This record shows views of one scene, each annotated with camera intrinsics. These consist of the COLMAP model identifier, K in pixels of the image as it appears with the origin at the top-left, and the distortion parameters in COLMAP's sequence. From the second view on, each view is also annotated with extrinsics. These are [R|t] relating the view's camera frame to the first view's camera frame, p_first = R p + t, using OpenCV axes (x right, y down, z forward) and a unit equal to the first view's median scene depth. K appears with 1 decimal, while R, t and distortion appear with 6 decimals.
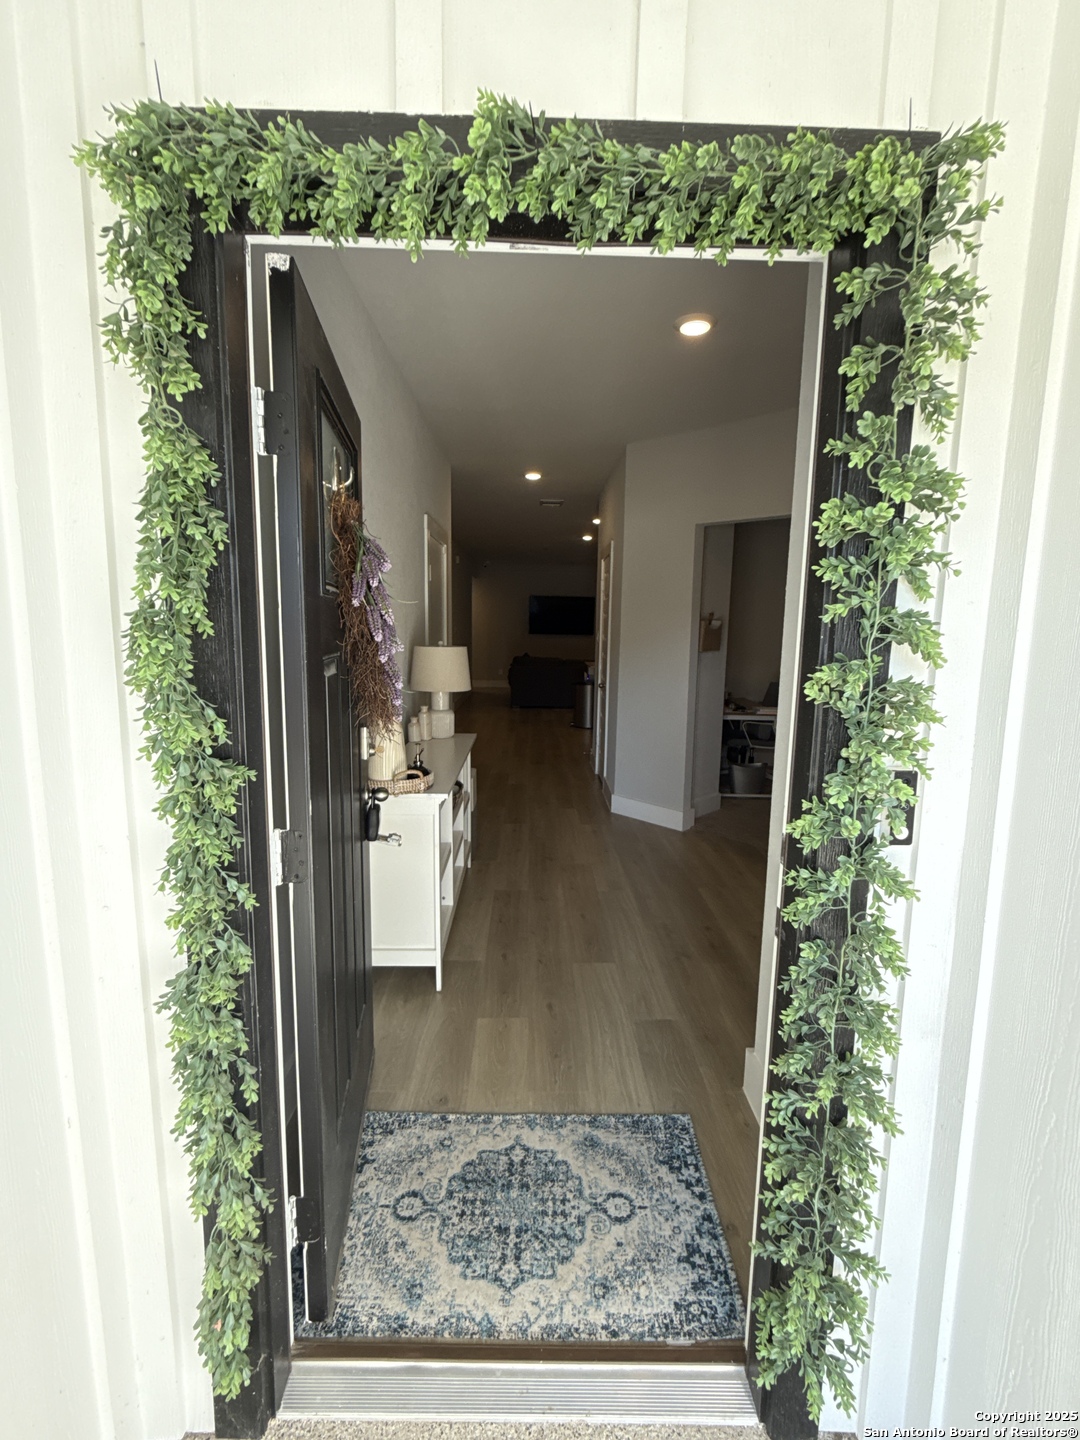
lens RADIAL K [[674.6, 0, 538.6], [0, 674.6, 716.9], [0, 0, 1]] dist [0.000403, -0.000053]
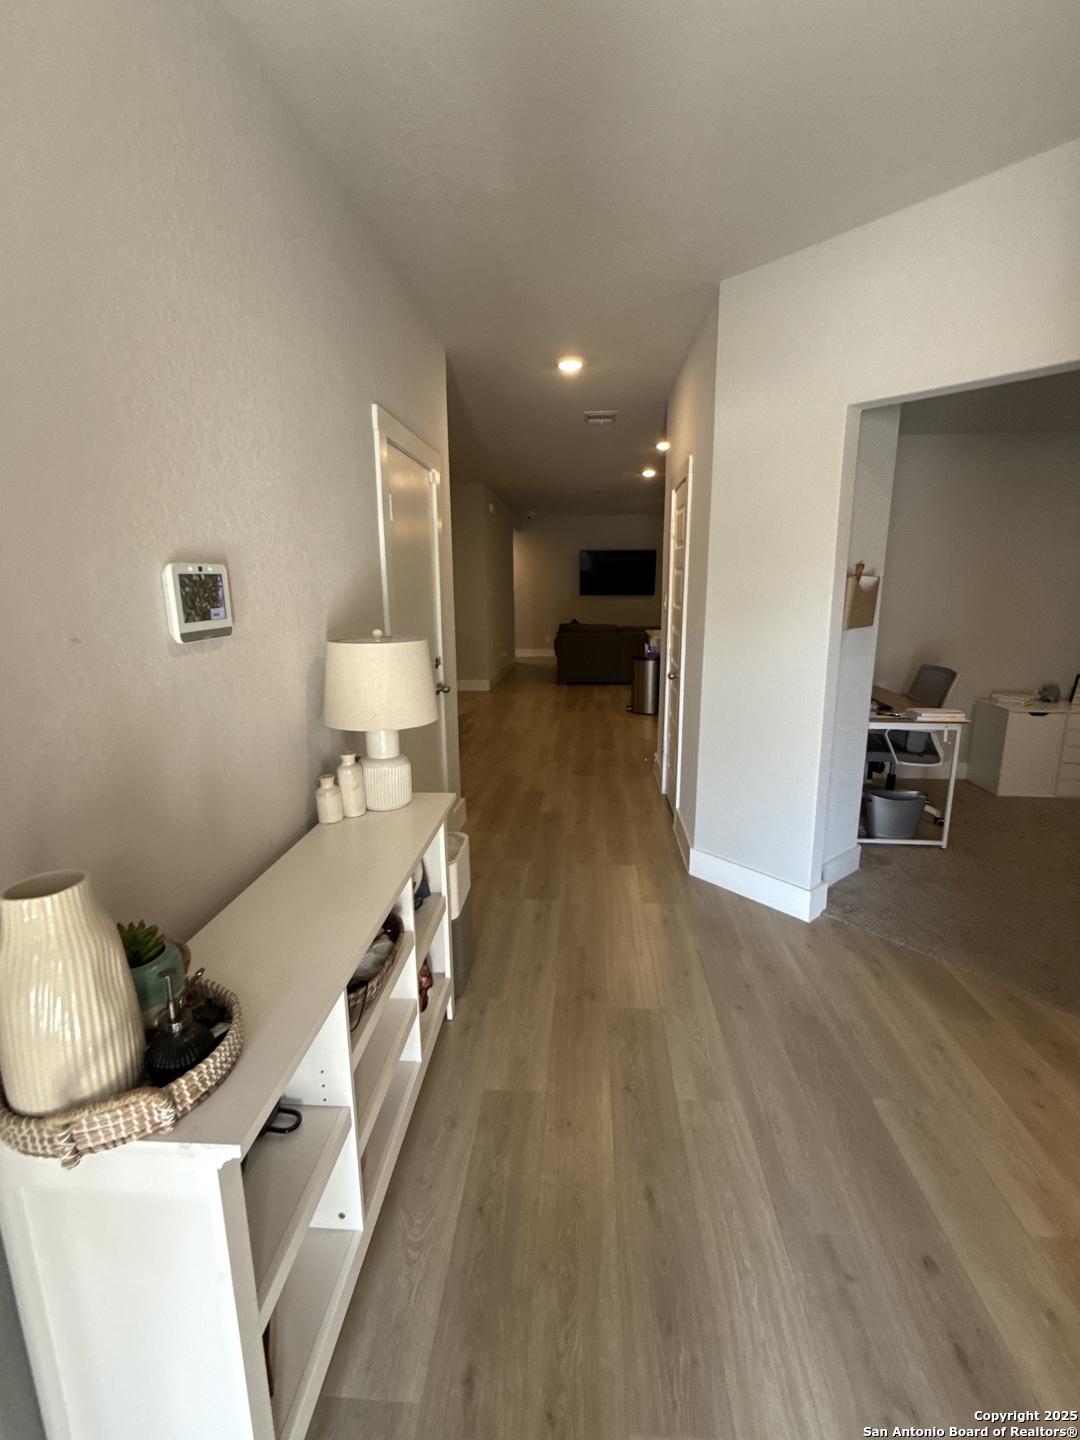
lens RADIAL K [[656.5, 0, 535.5], [0, 656.5, 723.2], [0, 0, 1]] dist [-0.000435, -0.000294]
pose [[0.995596, -0.003700, -0.093671, 0.020011], [0.010687, 0.997186, 0.074200, -0.059010], [0.093133, -0.074874, 0.992834, 0.382749]]
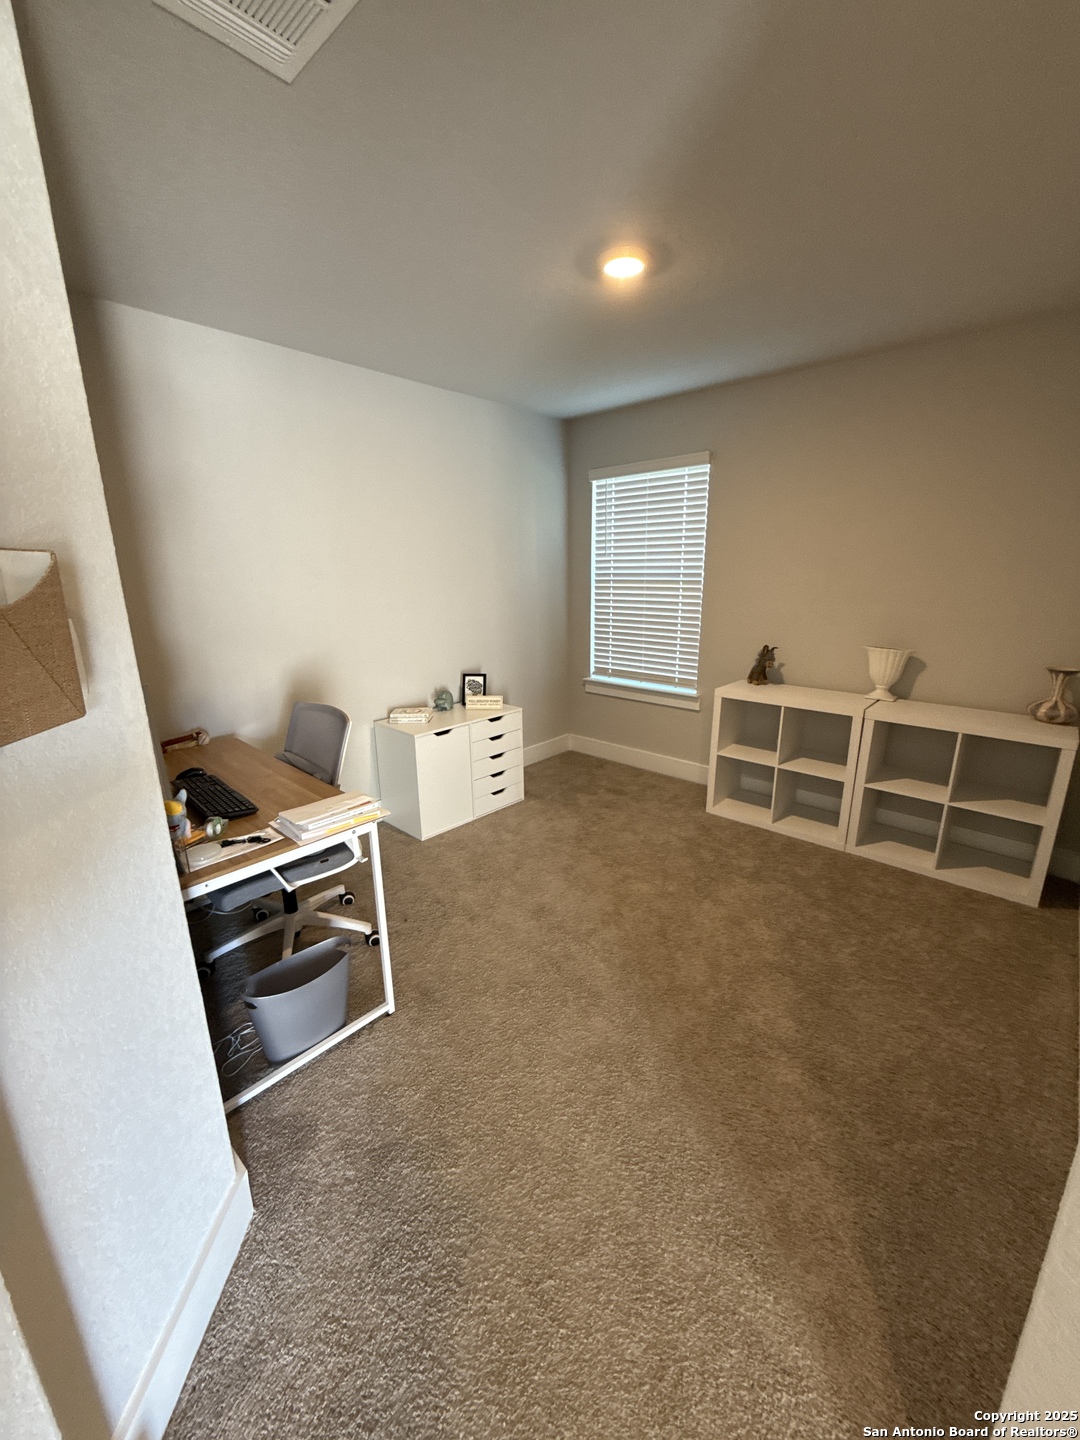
lens RADIAL K [[576.7, 0, 540.2], [0, 576.7, 722.5], [0, 0, 1]] dist [-0.000873, -0.000092]
pose [[0.683173, -0.214297, 0.698106, 0.239699], [0.123821, 0.976124, 0.178468, -0.108913], [-0.719683, -0.035484, 0.693396, 0.800062]]
